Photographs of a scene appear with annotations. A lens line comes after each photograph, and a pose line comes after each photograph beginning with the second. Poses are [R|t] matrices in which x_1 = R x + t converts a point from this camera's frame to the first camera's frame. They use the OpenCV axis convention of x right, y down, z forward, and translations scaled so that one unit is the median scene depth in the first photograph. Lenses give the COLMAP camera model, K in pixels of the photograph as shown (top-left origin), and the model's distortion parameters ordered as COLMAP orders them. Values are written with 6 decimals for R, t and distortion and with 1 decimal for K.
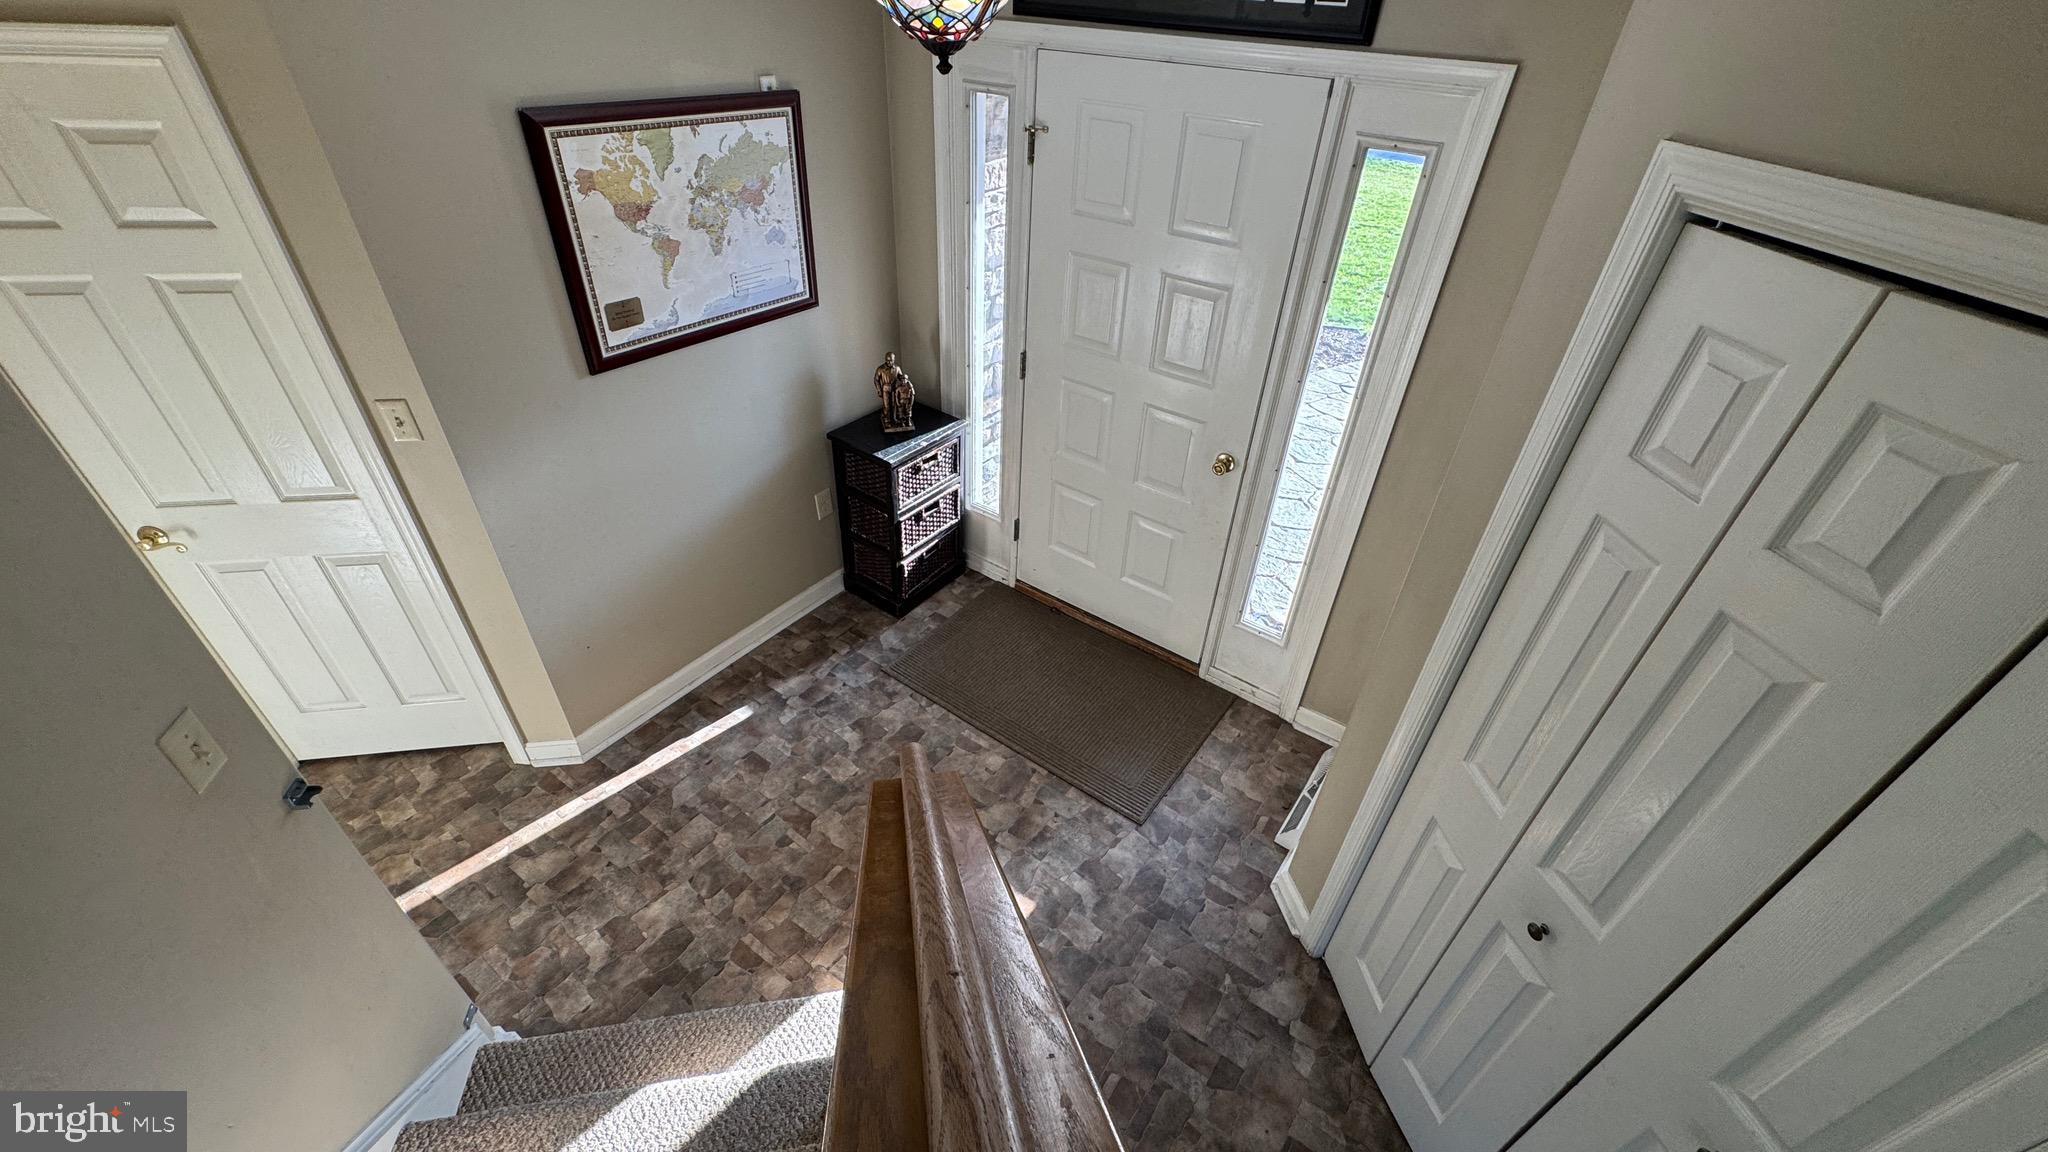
lens RADIAL K [[811.0, 0, 1032.2], [0, 811.0, 569.4], [0, 0, 1]] dist [-0.001171, 0.000030]
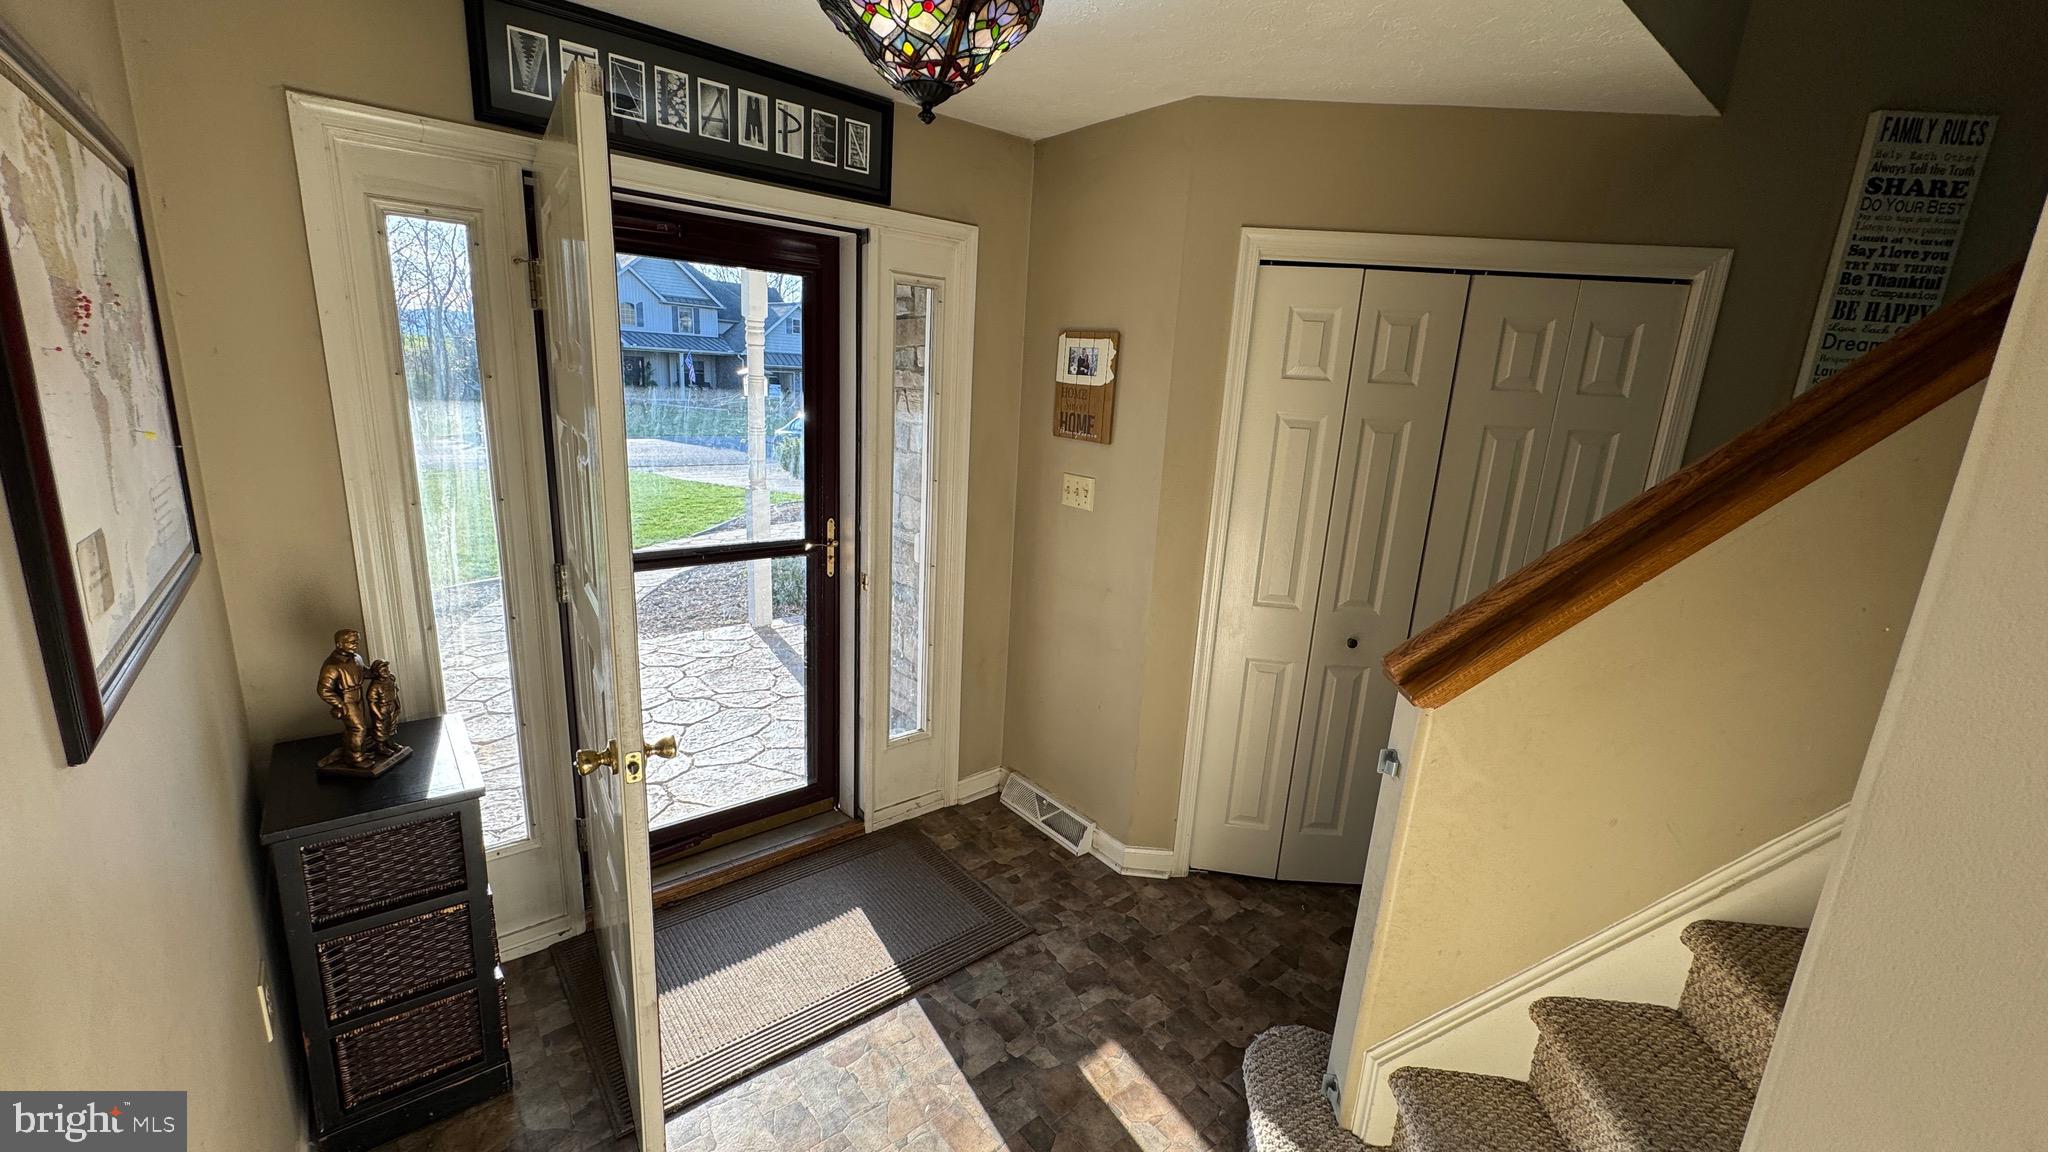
lens RADIAL K [[811.0, 0, 1029.7], [0, 811.0, 569.5], [0, 0, 1]] dist [-0.001171, 0.000030]
pose [[0.252289, -0.255652, 0.933270, -0.665553], [0.535902, 0.839968, 0.085224, -0.121442], [-0.805704, 0.478640, 0.348919, 0.509975]]
